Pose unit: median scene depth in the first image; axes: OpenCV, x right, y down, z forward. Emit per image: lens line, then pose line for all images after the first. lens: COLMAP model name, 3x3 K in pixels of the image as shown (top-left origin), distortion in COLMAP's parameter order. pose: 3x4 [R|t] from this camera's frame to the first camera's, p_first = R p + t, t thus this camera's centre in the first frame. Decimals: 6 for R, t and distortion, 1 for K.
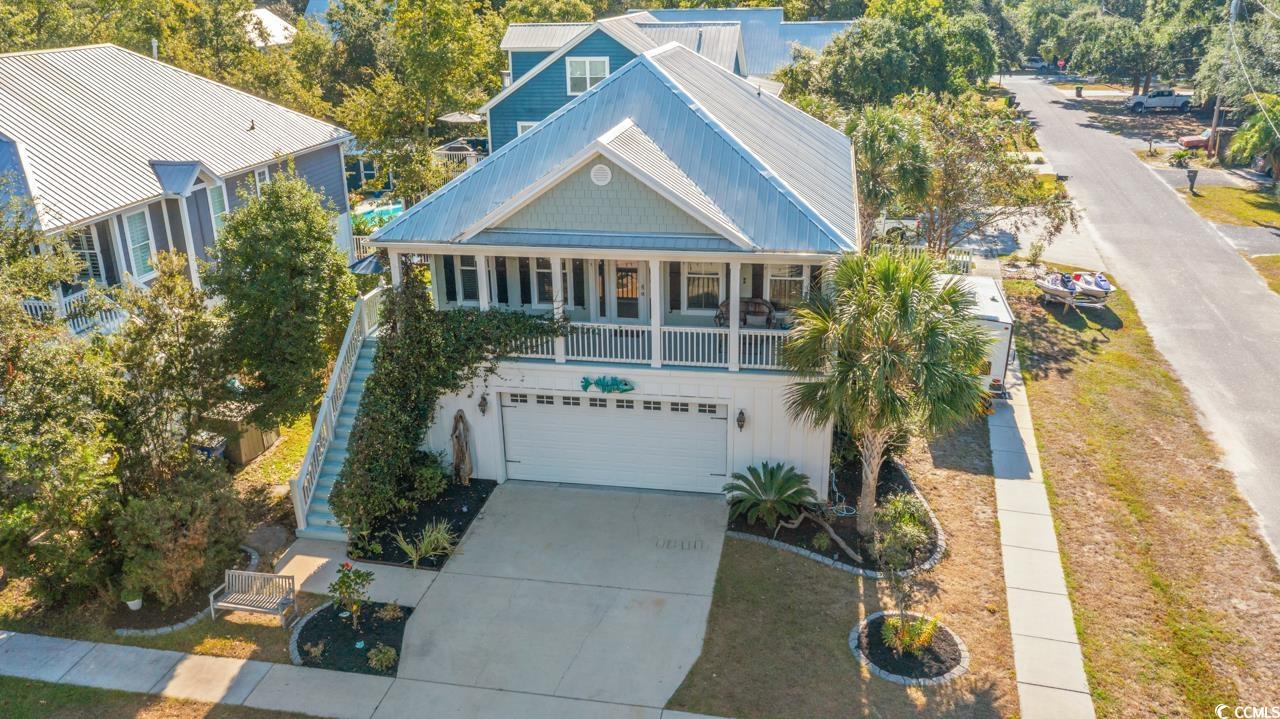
lens RADIAL K [[1008.1, 0, 640.0], [0, 1008.1, 359.5], [0, 0, 1]] dist [-0.024400, 0.007613]
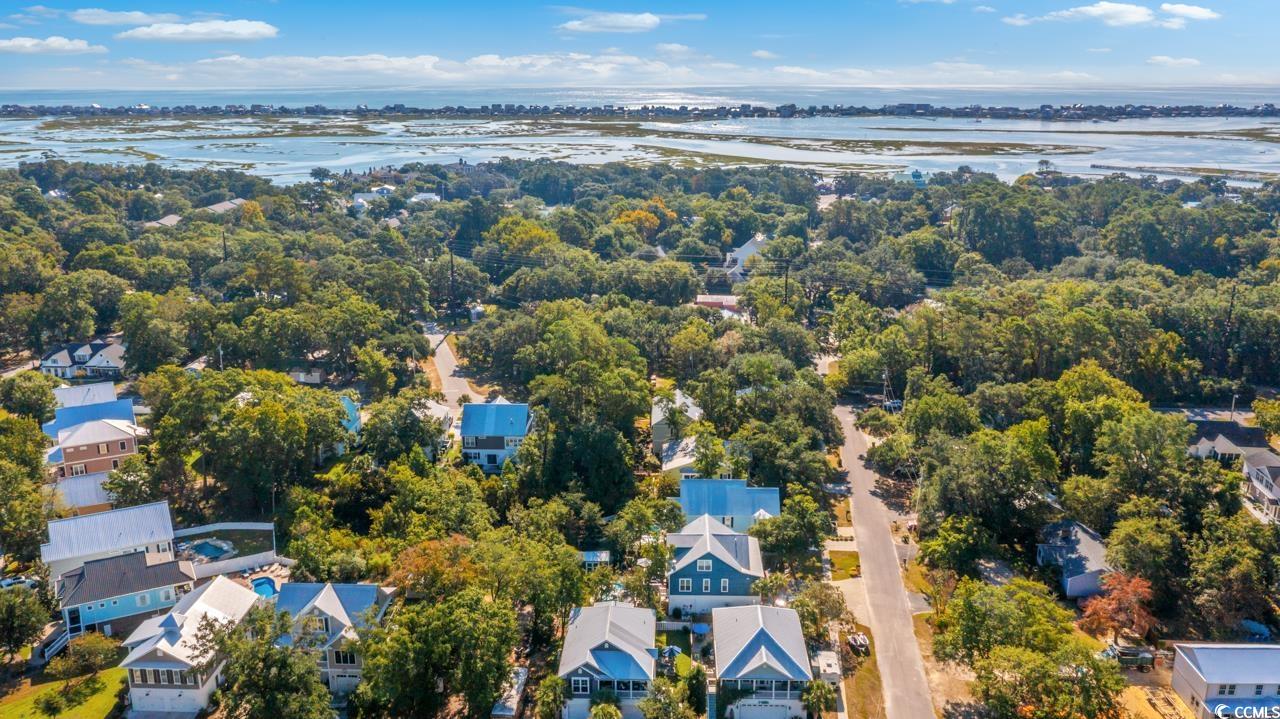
lens RADIAL K [[1031.4, 0, 640.0], [0, 1031.4, 359.5], [0, 0, 1]] dist [-0.041209, 0.006036]
pose [[0.988296, -0.020056, 0.151223, -1.397757], [0.033095, 0.995899, -0.084207, -1.284589], [-0.148914, 0.088226, 0.984907, -4.163652]]
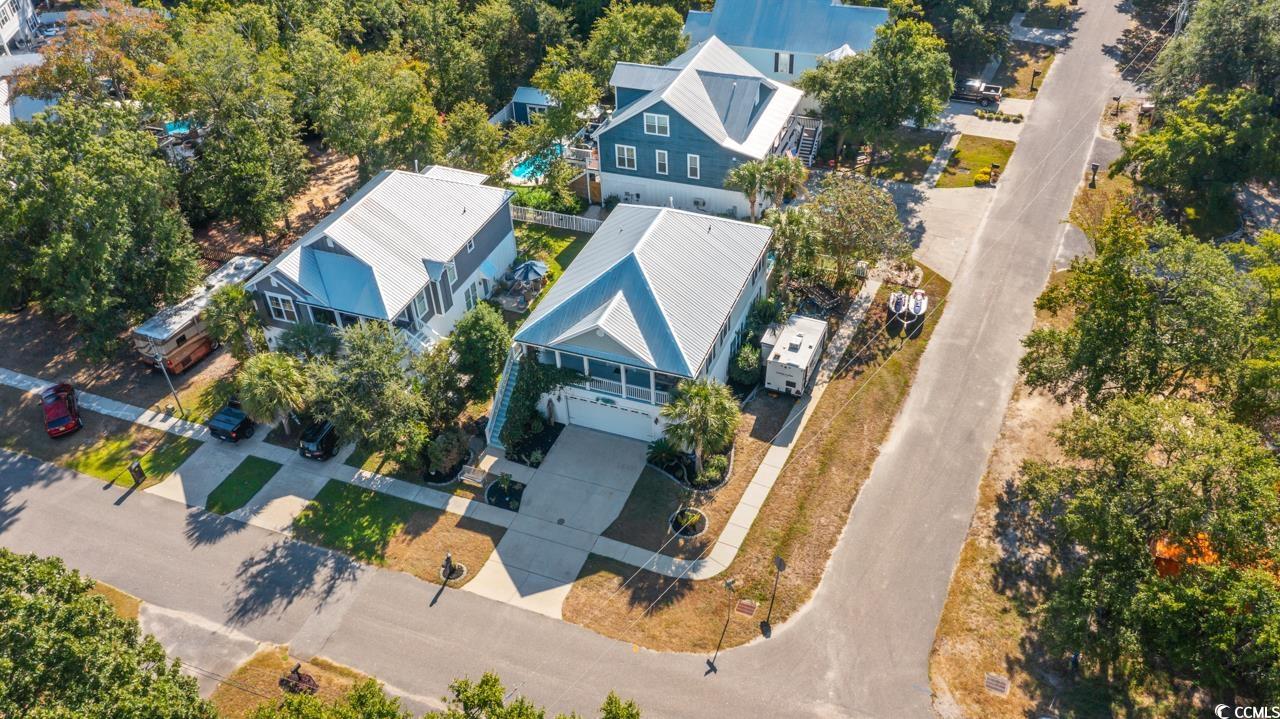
lens RADIAL K [[1008.1, 0, 640.0], [0, 1008.1, 359.5], [0, 0, 1]] dist [-0.024400, 0.007613]
pose [[0.981985, 0.099156, -0.160855, 0.442565], [-0.043982, 0.947818, 0.315763, -0.864511], [0.183771, -0.303000, 0.935104, -1.290834]]
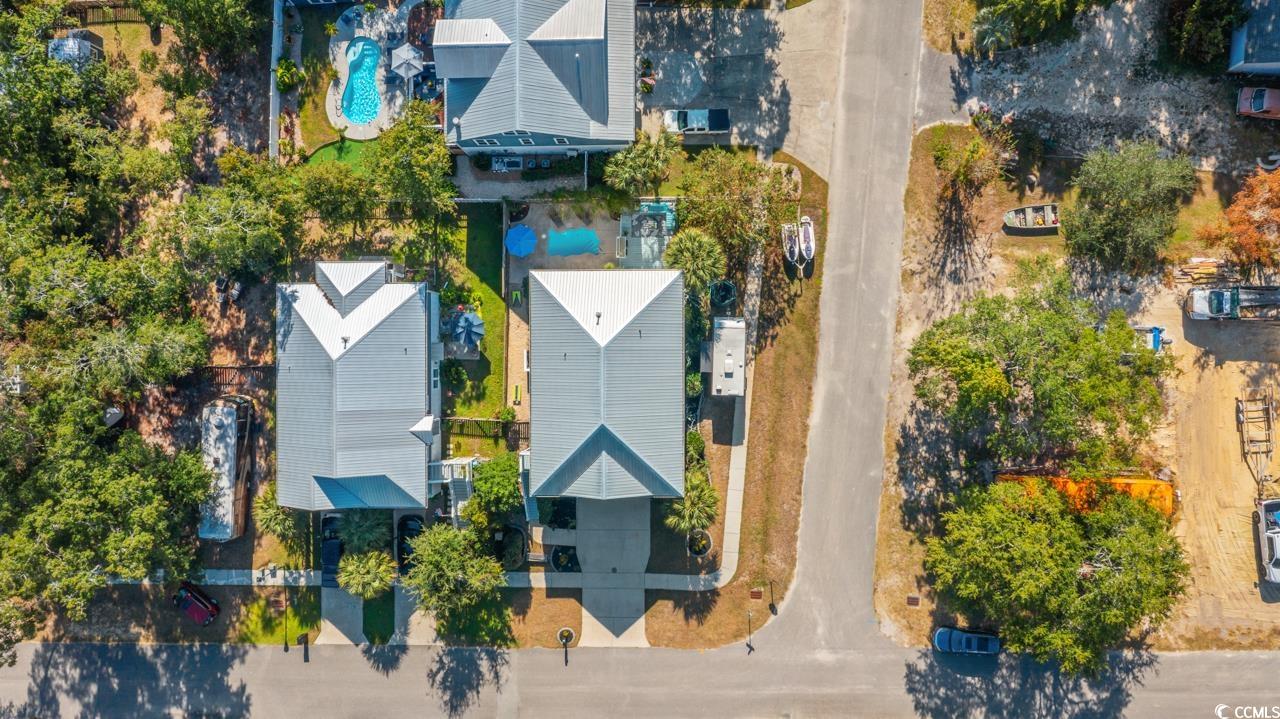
lens RADIAL K [[1031.4, 0, 640.0], [0, 1031.4, 359.5], [0, 0, 1]] dist [-0.041209, 0.006036]
pose [[0.982467, -0.185080, -0.022468, 0.212254], [0.086340, 0.344855, 0.934677, -3.216139], [-0.165242, -0.920229, 0.354788, 0.178816]]
